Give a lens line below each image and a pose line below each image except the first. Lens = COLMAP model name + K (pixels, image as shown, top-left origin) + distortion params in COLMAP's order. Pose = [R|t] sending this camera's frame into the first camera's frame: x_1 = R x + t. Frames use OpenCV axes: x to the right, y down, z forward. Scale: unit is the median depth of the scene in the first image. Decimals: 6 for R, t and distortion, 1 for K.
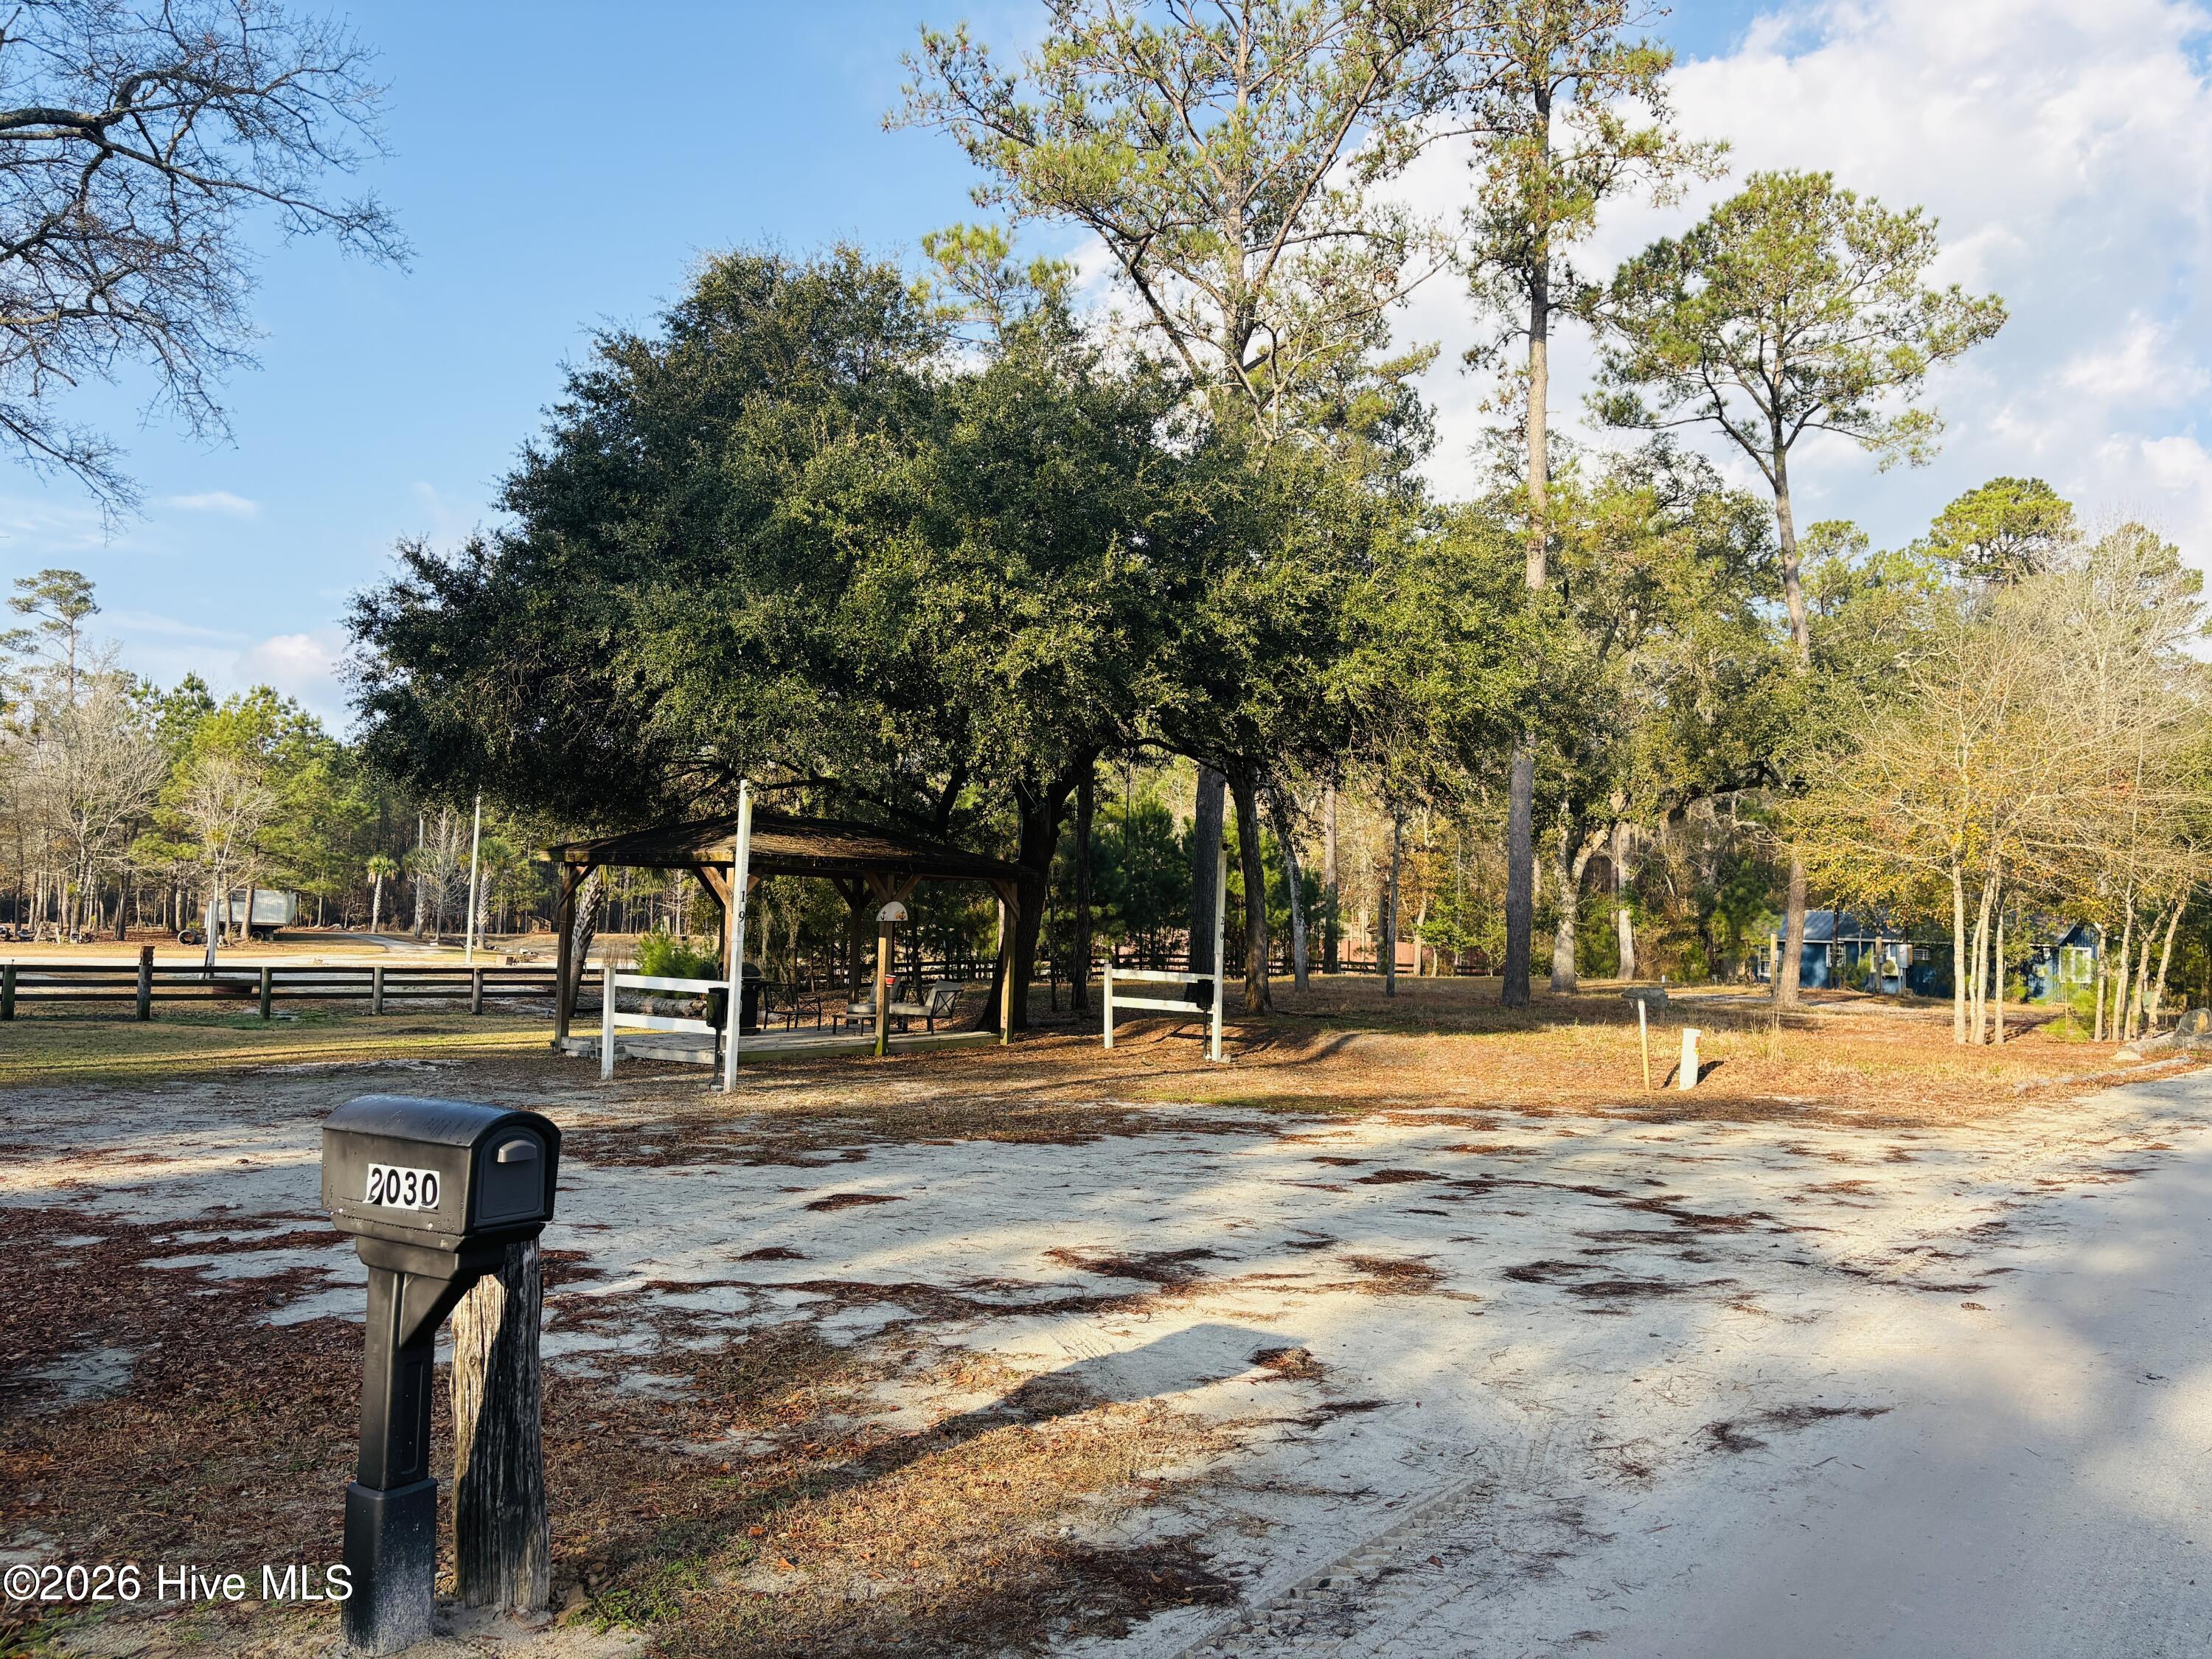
lens RADIAL K [[1680.0, 0, 1131.6], [0, 1680.0, 847.1], [0, 0, 1]] dist [0.054436, -0.052751]
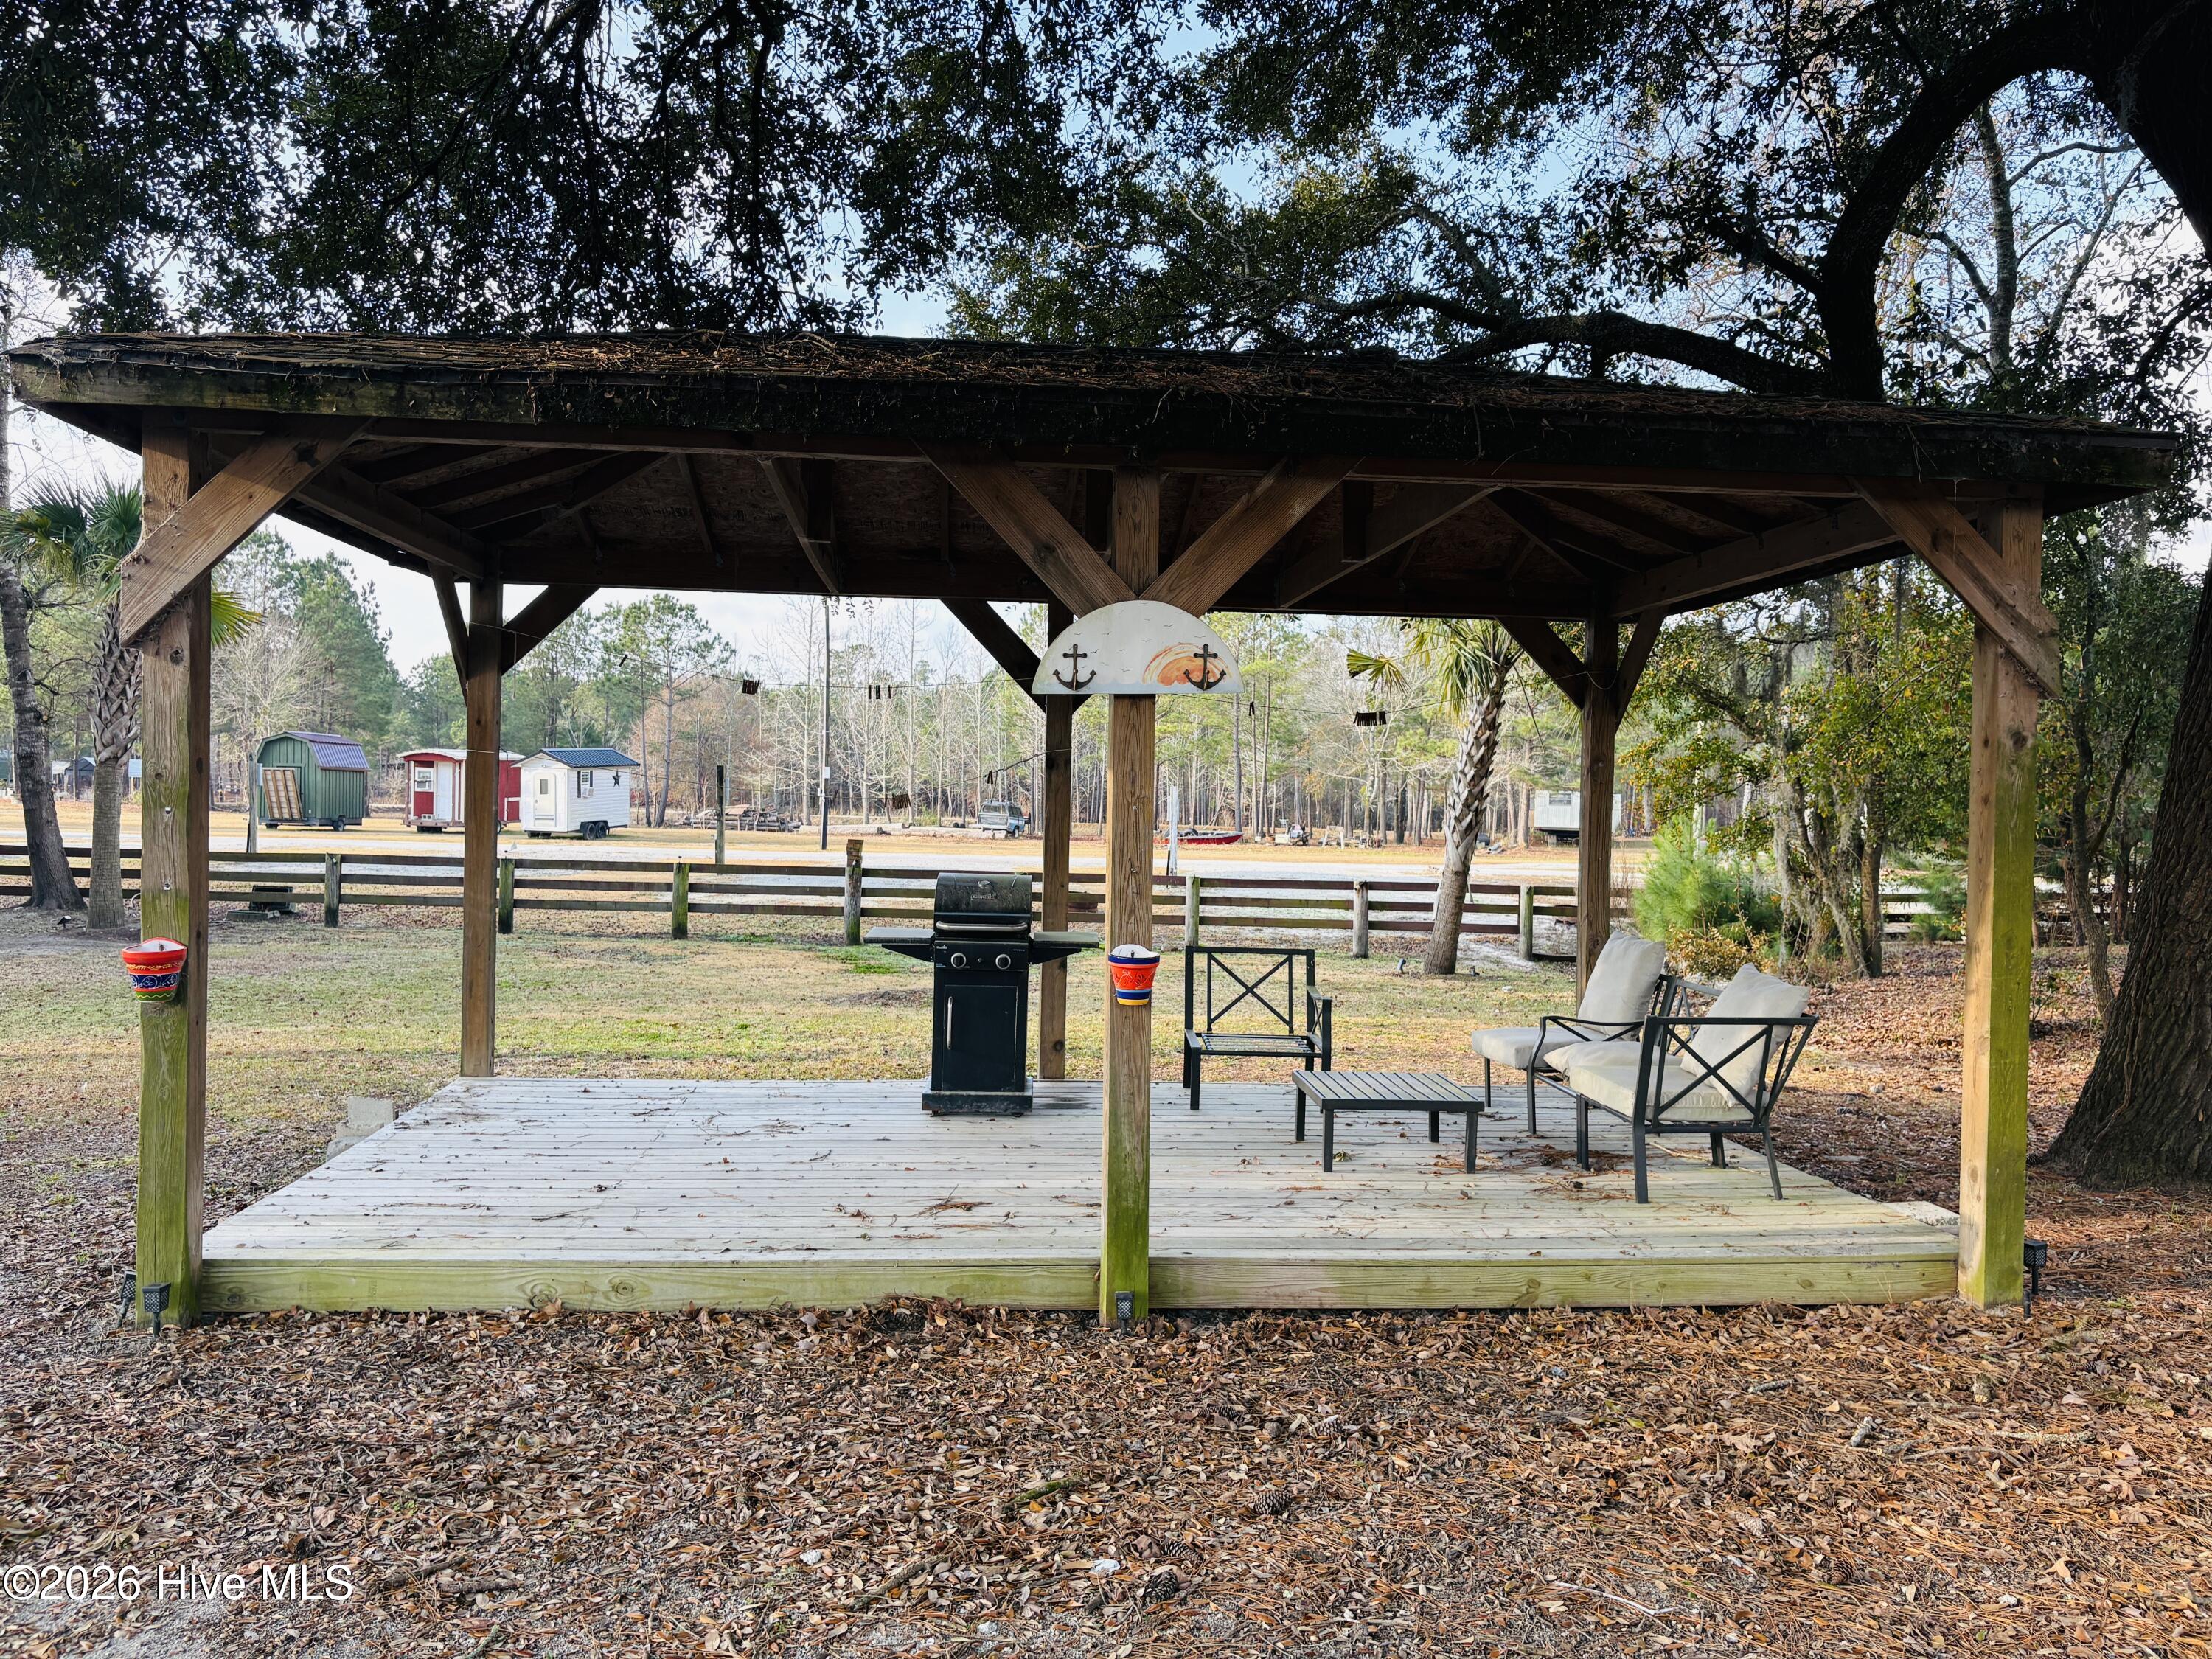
lens RADIAL K [[1680.0, 0, 1083.5], [0, 1680.0, 810.6], [0, 0, 1]] dist [0.054436, -0.052751]
pose [[0.643842, -0.015335, -0.765005, 0.012463], [0.035581, 0.999318, 0.009914, 0.047965], [0.764330, -0.033603, 0.643949, 0.702334]]
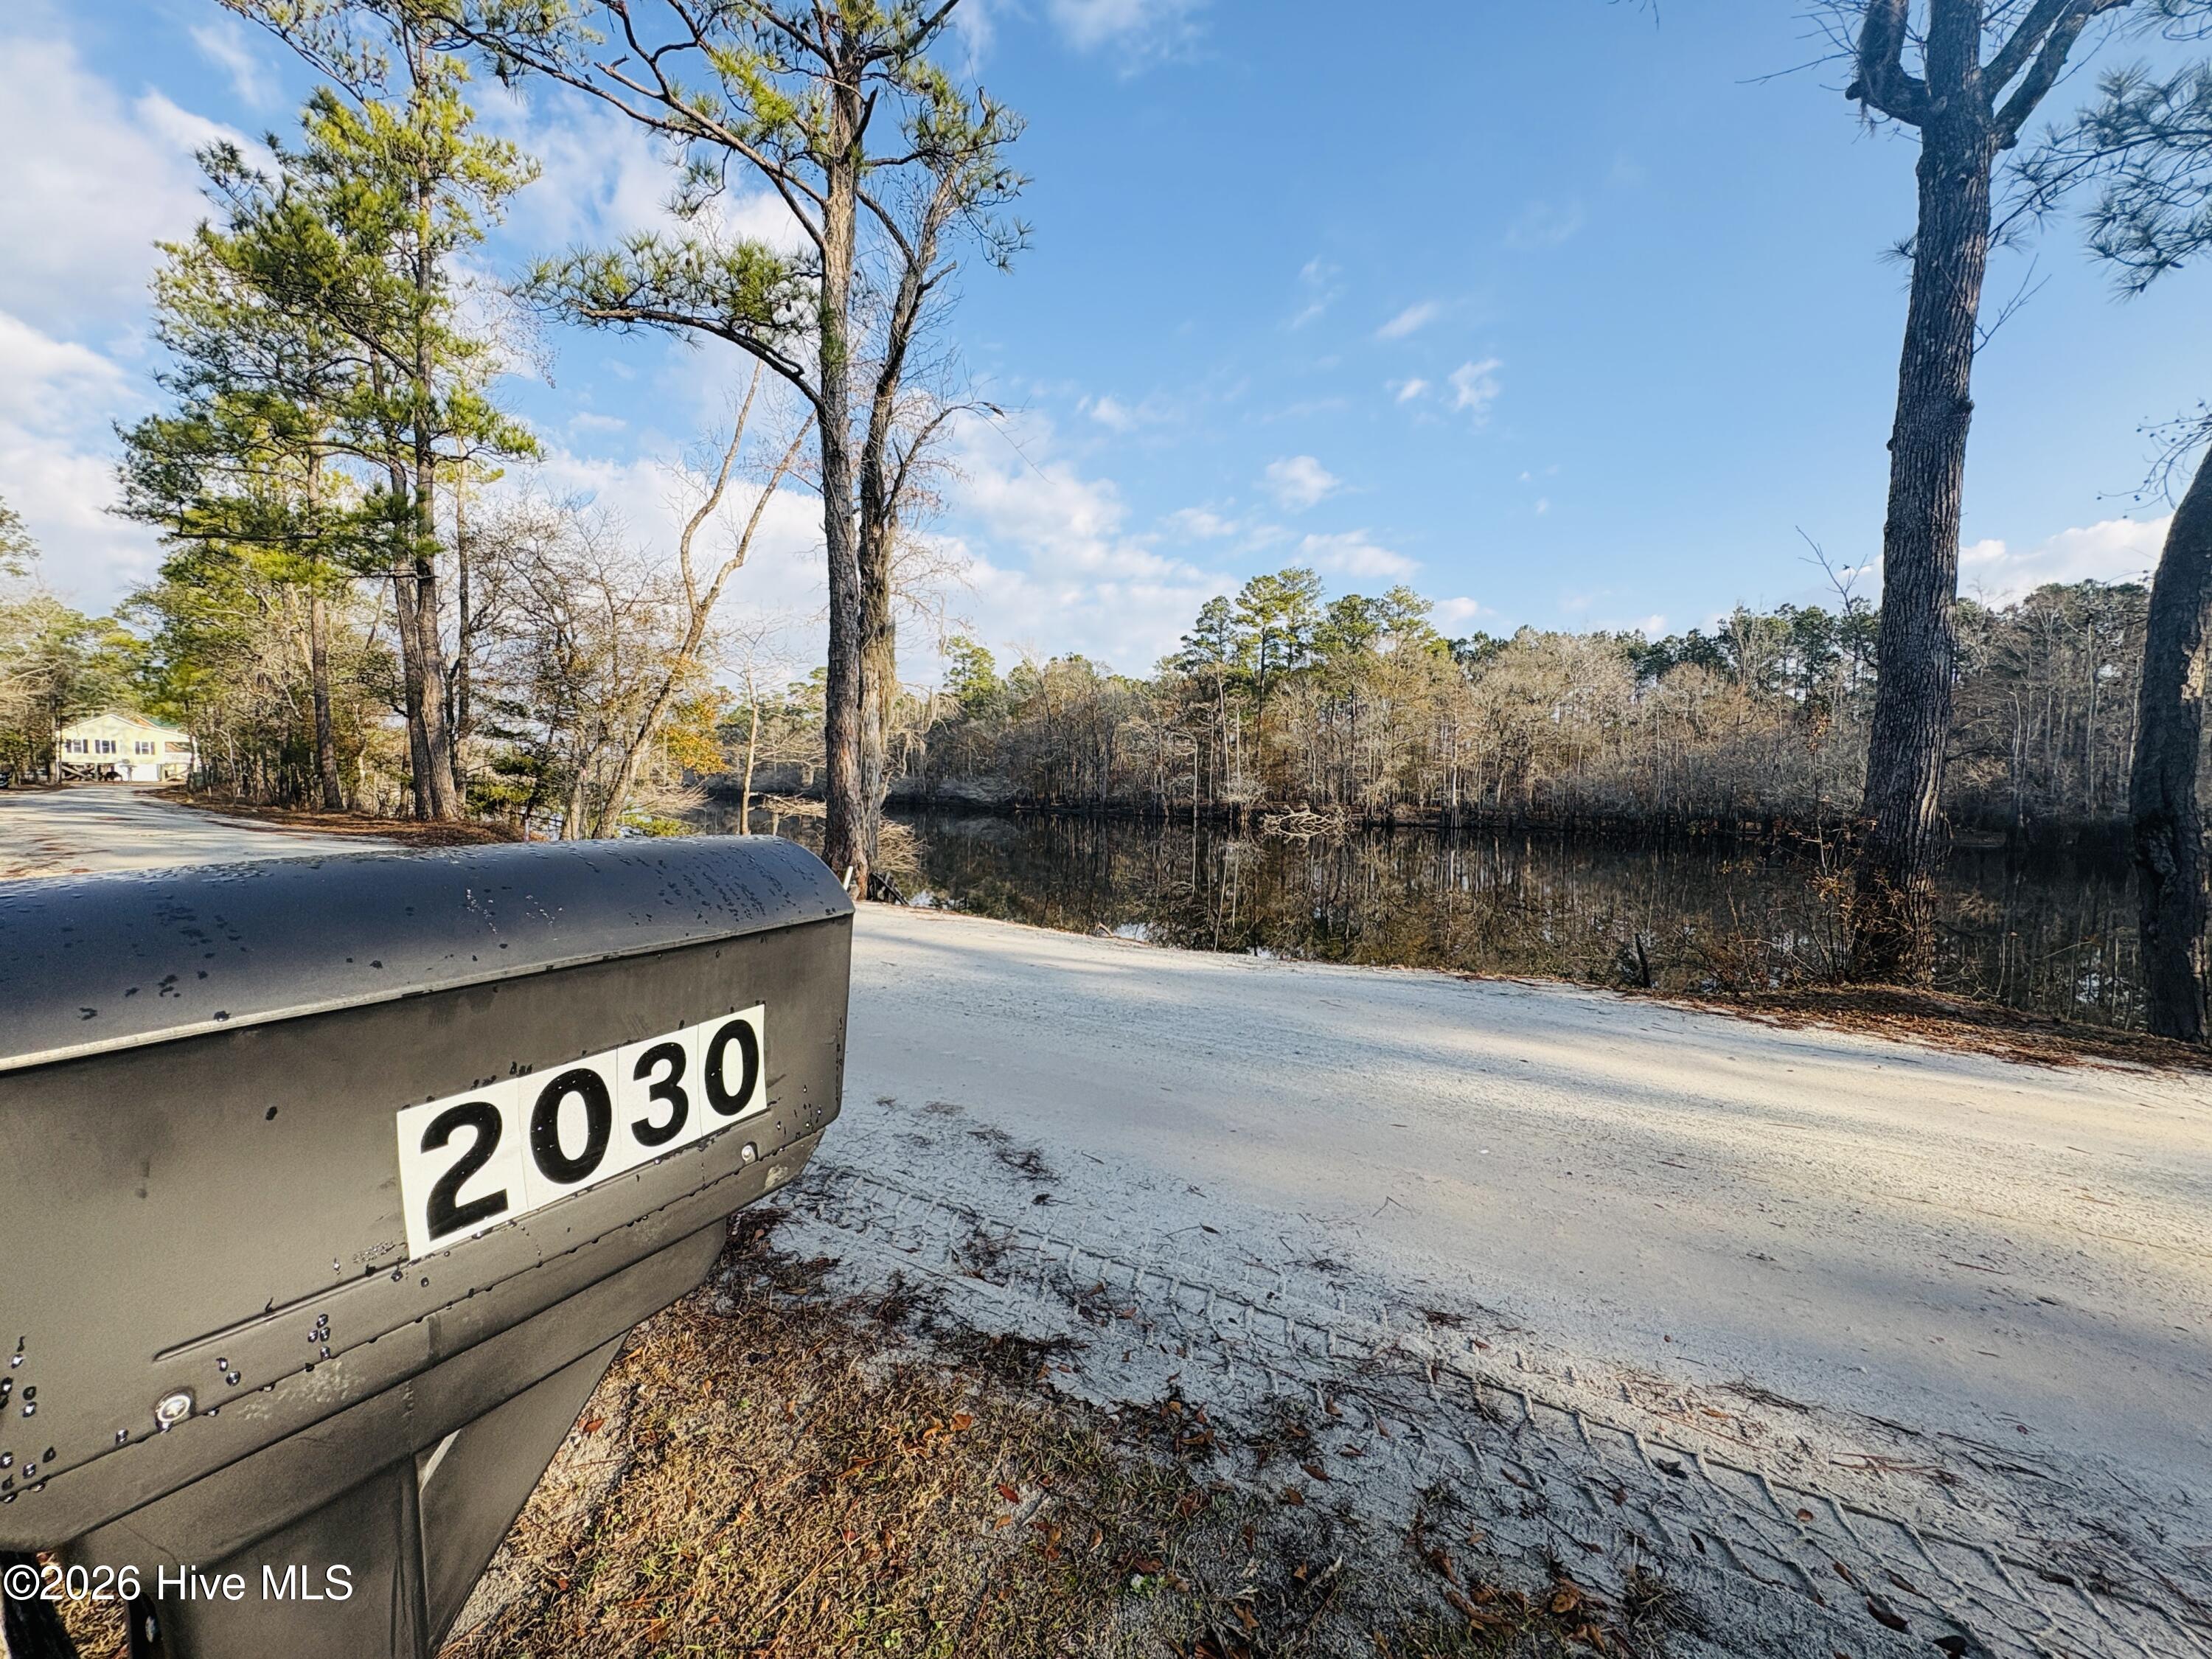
lens RADIAL K [[884.5, 0, 1103.7], [0, 884.5, 839.8], [0, 0, 1]] dist [-0.000047, 0.001420]
pose [[-0.065119, -0.095027, 0.993343, -0.072642], [-0.062724, 0.993877, 0.090966, 0.015879], [-0.995904, -0.056383, -0.070681, 0.112832]]
